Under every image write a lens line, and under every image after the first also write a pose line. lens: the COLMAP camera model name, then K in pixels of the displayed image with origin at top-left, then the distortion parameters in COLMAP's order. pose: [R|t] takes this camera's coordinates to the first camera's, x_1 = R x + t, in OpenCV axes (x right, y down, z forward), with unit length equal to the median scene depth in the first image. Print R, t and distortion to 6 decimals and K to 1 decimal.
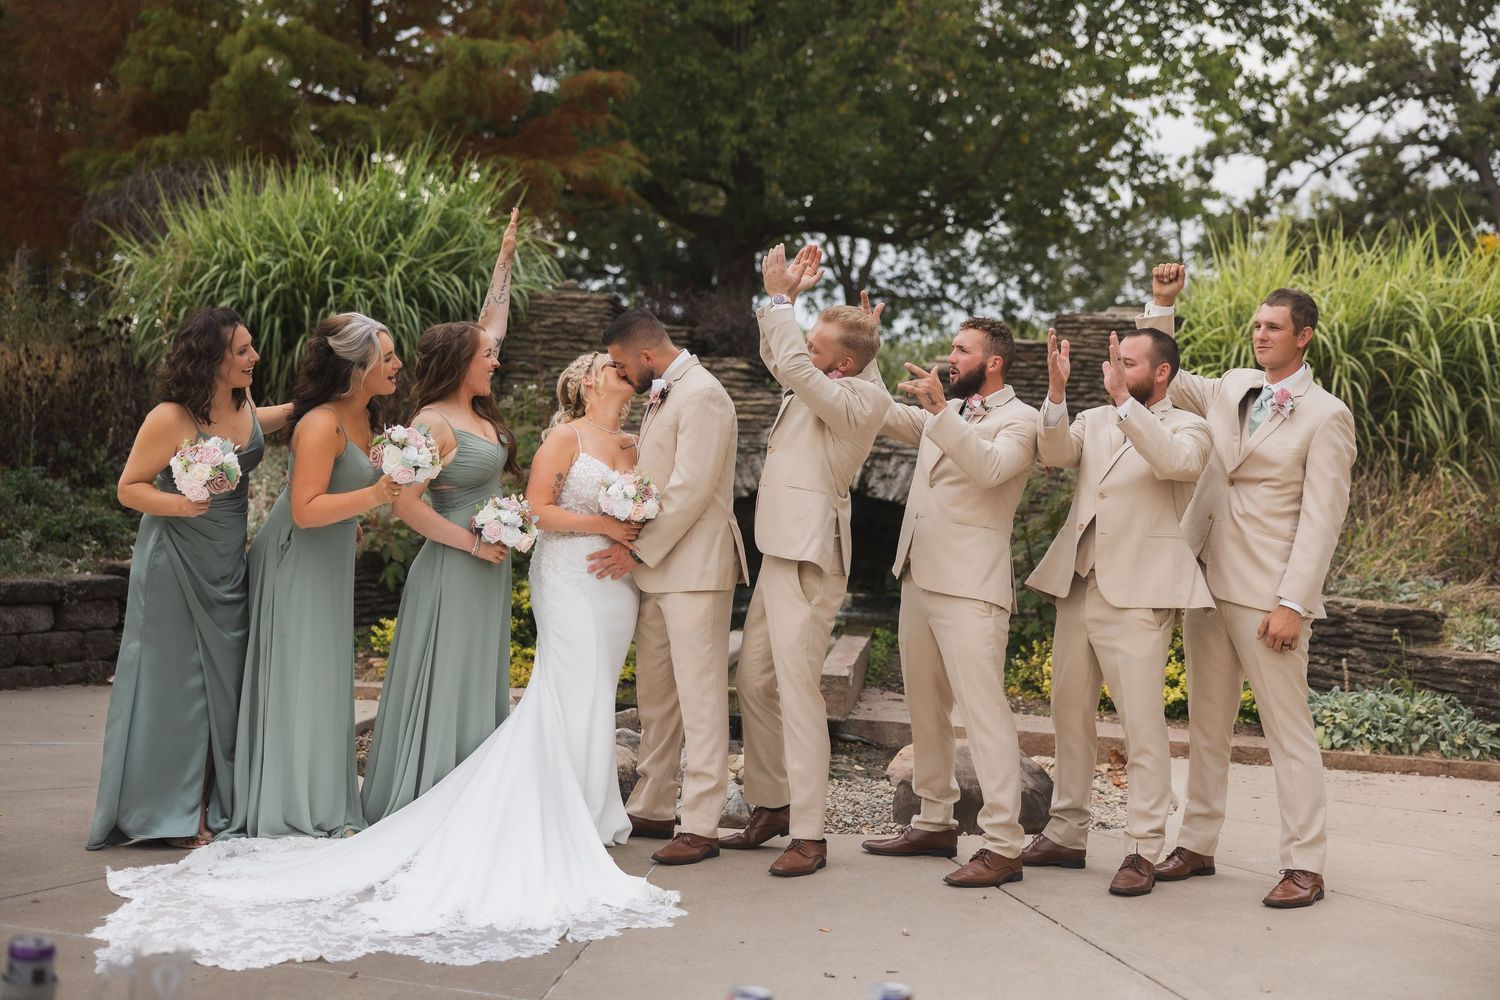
lens RADIAL K [[1942.4, 0, 750.0], [0, 1942.4, 500.0], [0, 0, 1]] dist [0.030393, -0.007690]
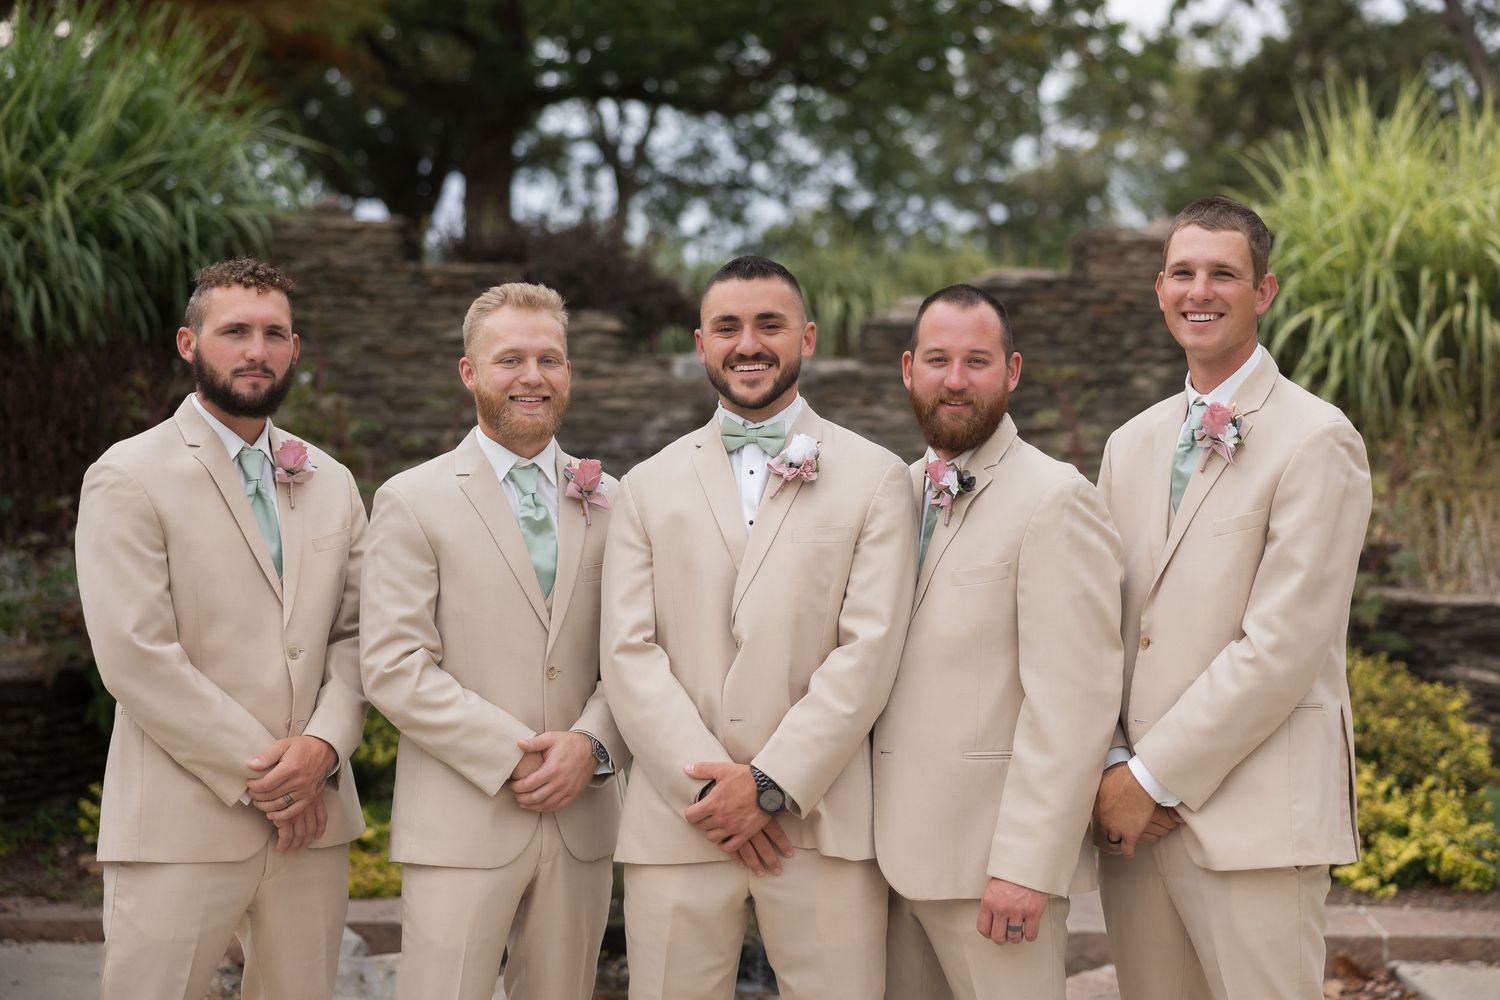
lens RADIAL K [[2606.4, 0, 785.7], [0, 2606.4, 453.3], [0, 0, 1]] dist [0.016147, 0.055614]
pose [[0.991062, -0.038864, 0.127619, -0.059389], [0.038590, 0.999244, 0.004618, -0.028474], [-0.127702, 0.000348, 0.991812, 0.134973]]
